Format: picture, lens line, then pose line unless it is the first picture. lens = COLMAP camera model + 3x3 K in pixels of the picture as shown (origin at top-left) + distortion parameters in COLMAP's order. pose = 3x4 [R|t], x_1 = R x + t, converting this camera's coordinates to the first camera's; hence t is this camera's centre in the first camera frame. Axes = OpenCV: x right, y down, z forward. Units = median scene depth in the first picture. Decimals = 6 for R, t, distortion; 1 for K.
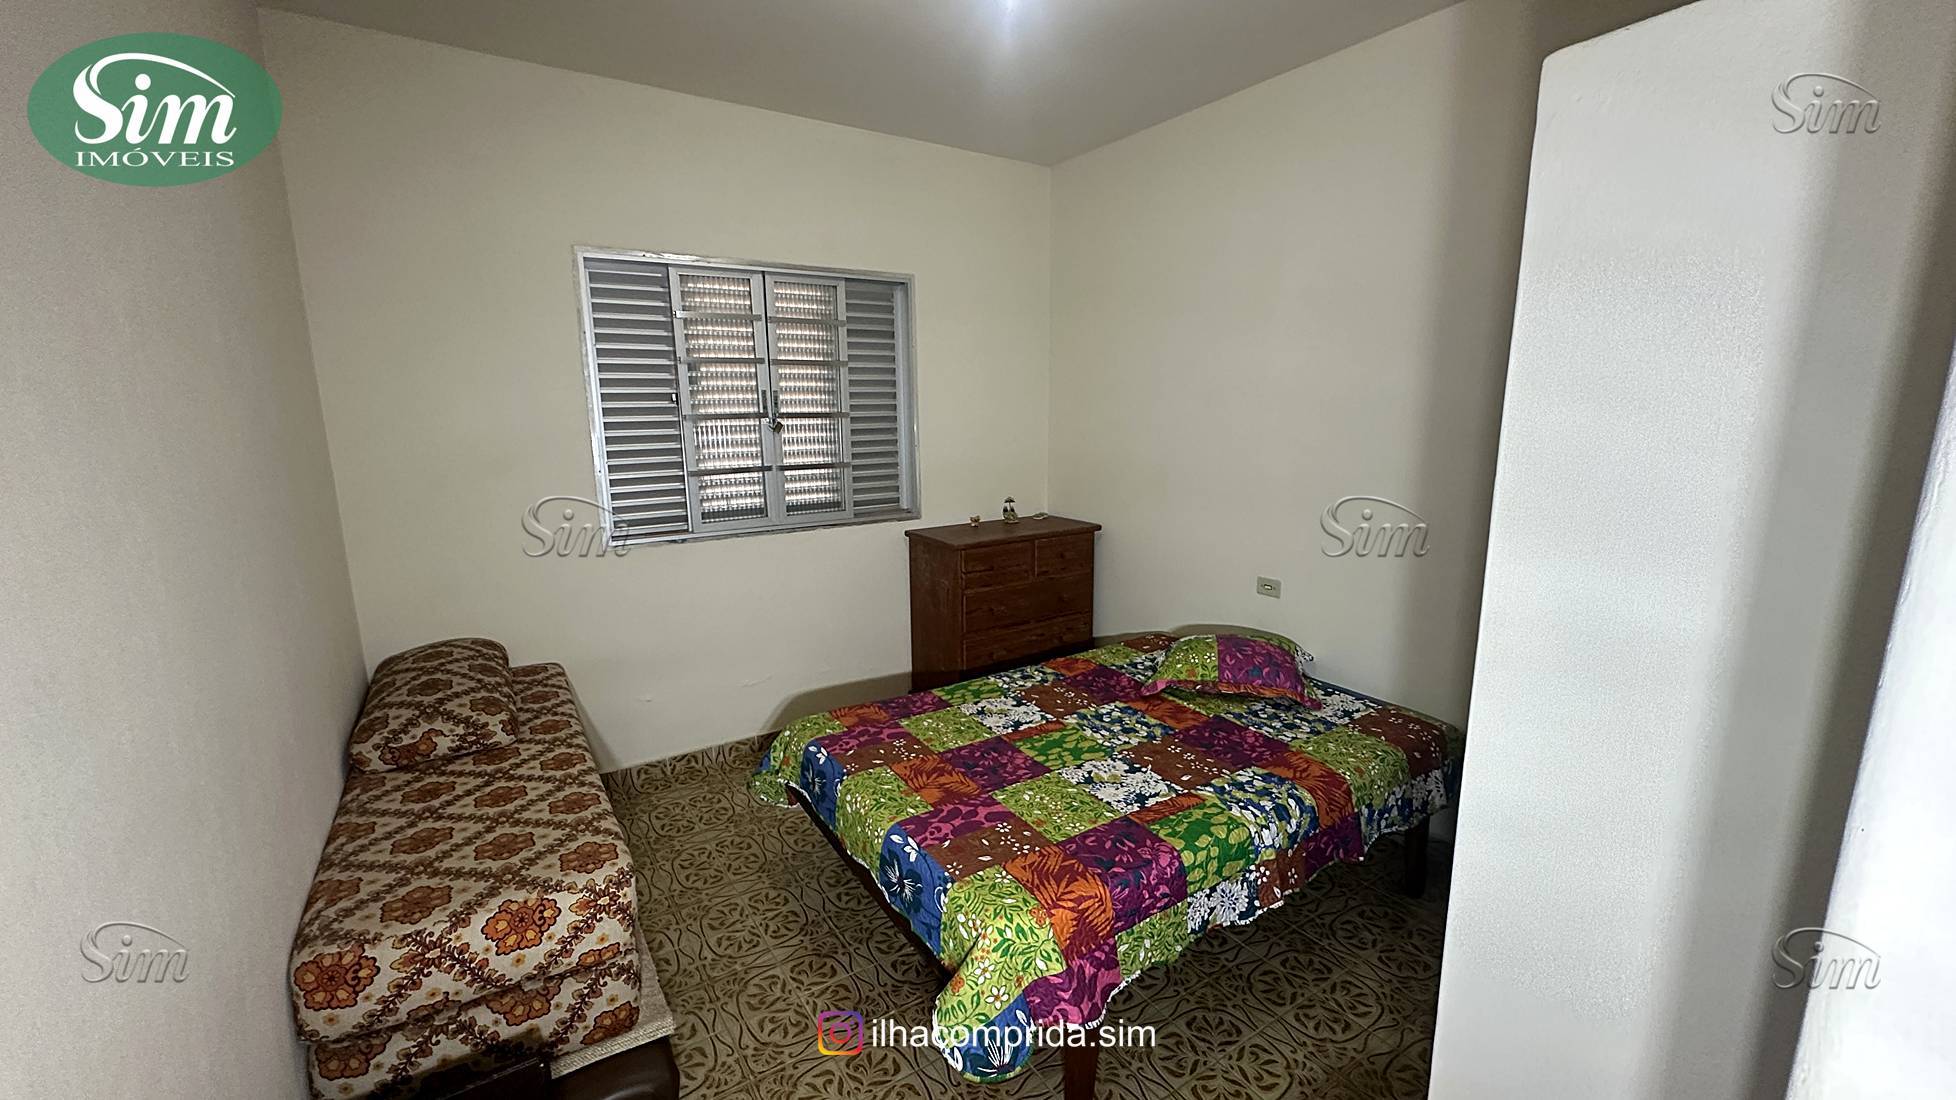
lens RADIAL K [[787.1, 0, 979.7], [0, 787.1, 552.4], [0, 0, 1]] dist [-0.001400, -0.000130]
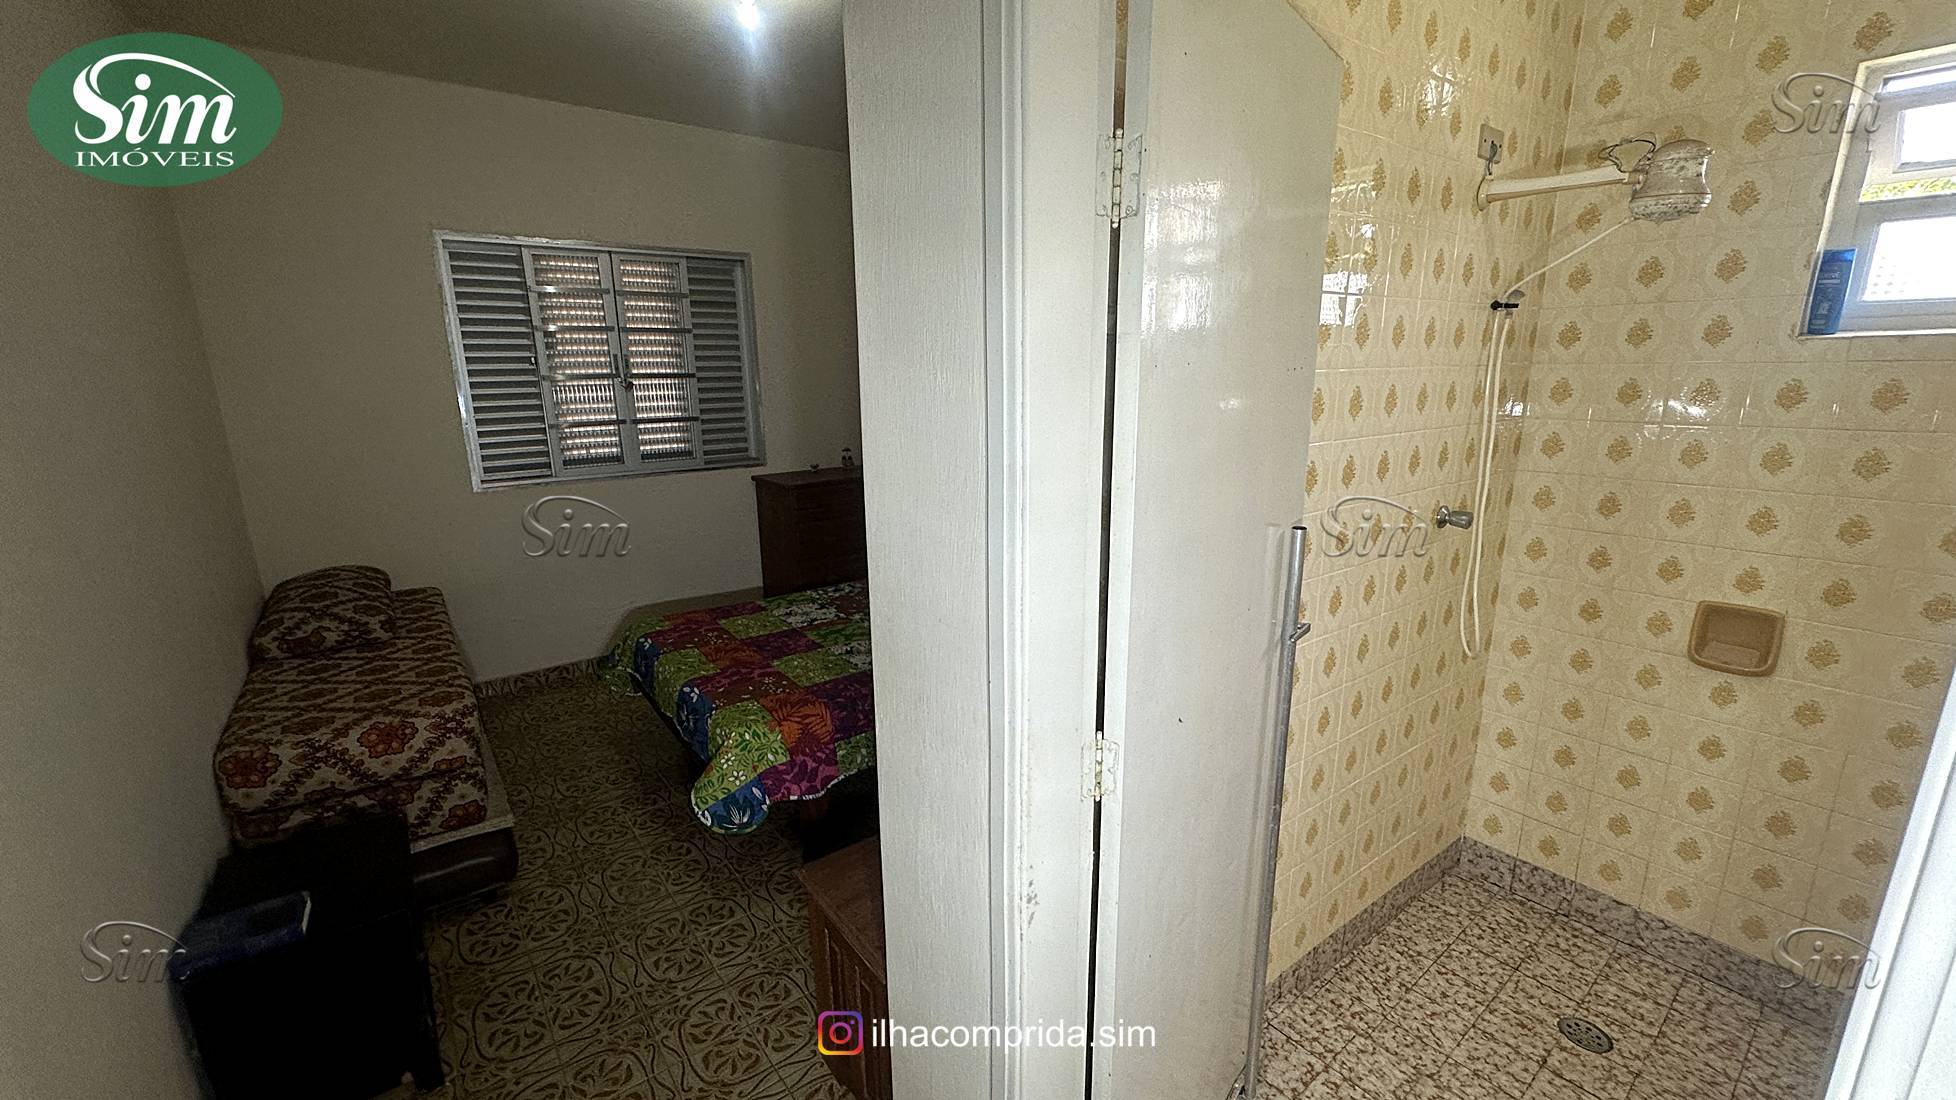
lens RADIAL K [[787.1, 0, 979.7], [0, 787.1, 552.4], [0, 0, 1]] dist [-0.001400, -0.000130]
pose [[0.996986, -0.019579, 0.075072, 0.255744], [0.016210, 0.998846, 0.045218, 0.064585], [-0.075871, -0.043864, 0.996152, -0.319973]]
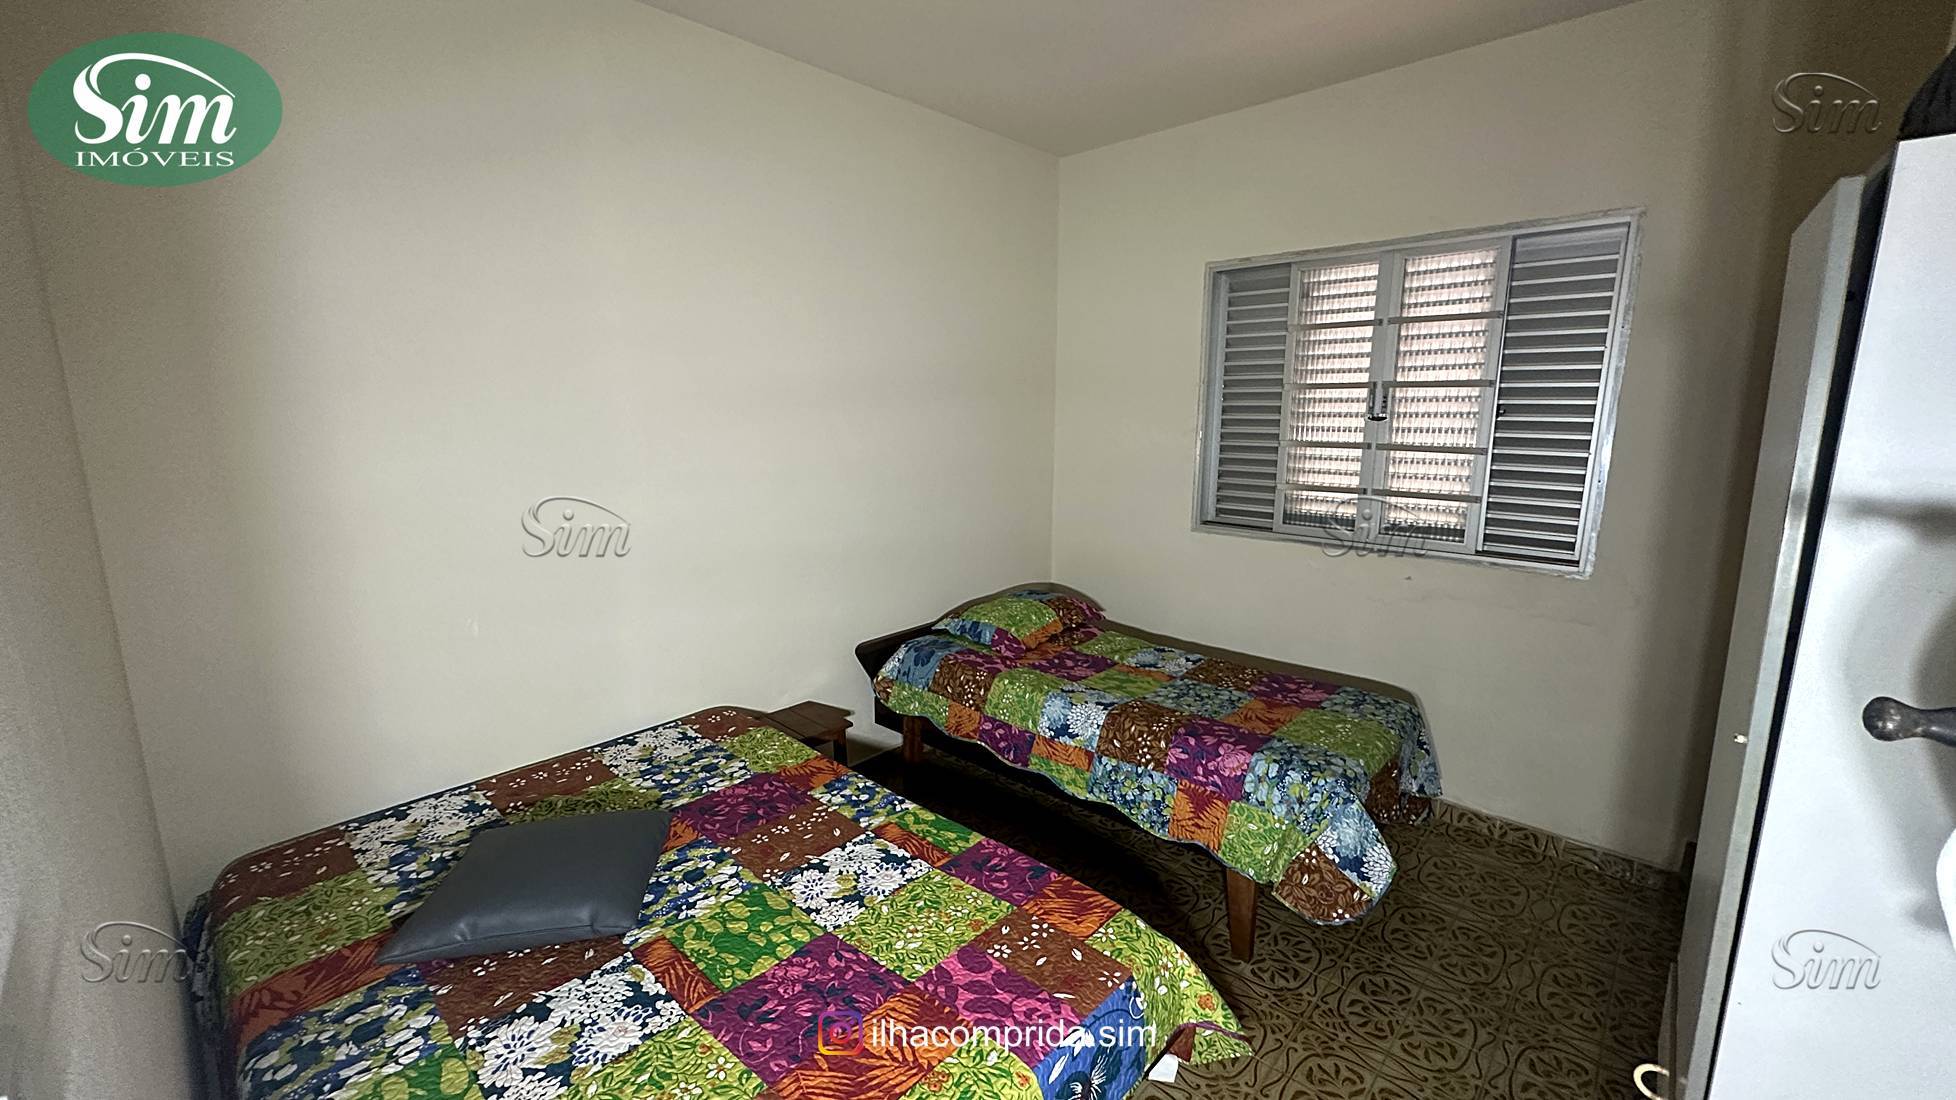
lens RADIAL K [[799.6, 0, 974.9], [0, 799.6, 508.5], [0, 0, 1]] dist [0.089170, -0.000010]
pose [[-0.242021, -0.123310, 0.962404, -0.593669], [0.189602, 0.966759, 0.171548, -0.185032], [-0.951565, 0.223992, -0.210596, 0.949018]]
